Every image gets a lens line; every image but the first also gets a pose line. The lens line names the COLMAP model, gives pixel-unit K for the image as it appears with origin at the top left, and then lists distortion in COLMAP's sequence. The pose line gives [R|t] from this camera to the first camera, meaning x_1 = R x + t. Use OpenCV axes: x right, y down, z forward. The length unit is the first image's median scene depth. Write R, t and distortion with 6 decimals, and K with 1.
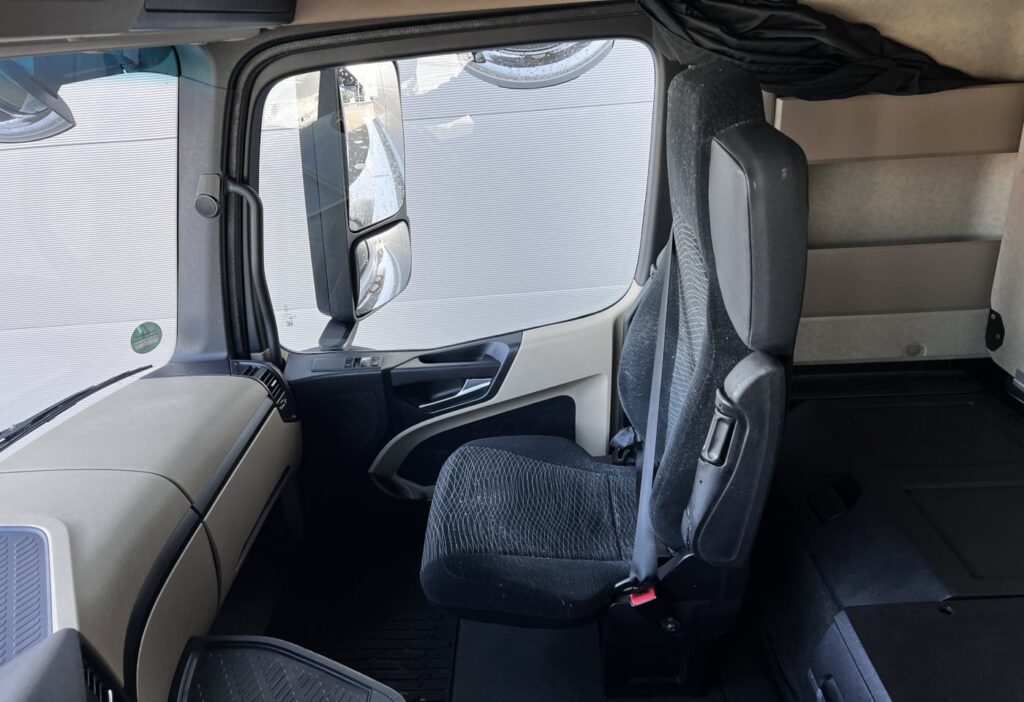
lens RADIAL K [[721.5, 0, 537.0], [0, 721.5, 351.3], [0, 0, 1]] dist [0.022156, -0.003397]
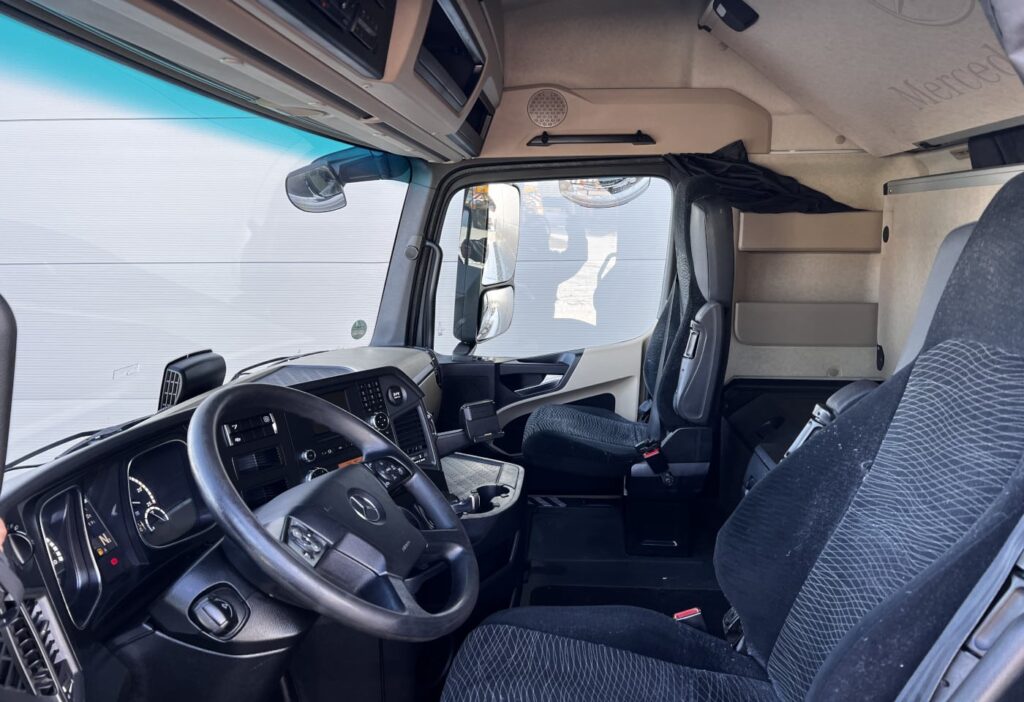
lens RADIAL K [[721.5, 0, 537.0], [0, 721.5, 351.3], [0, 0, 1]] dist [0.022156, -0.003397]
pose [[0.996063, 0.067277, -0.057721, -0.036552], [-0.079981, 0.962846, -0.257935, 0.455116], [0.038223, 0.261536, 0.964436, -0.607620]]
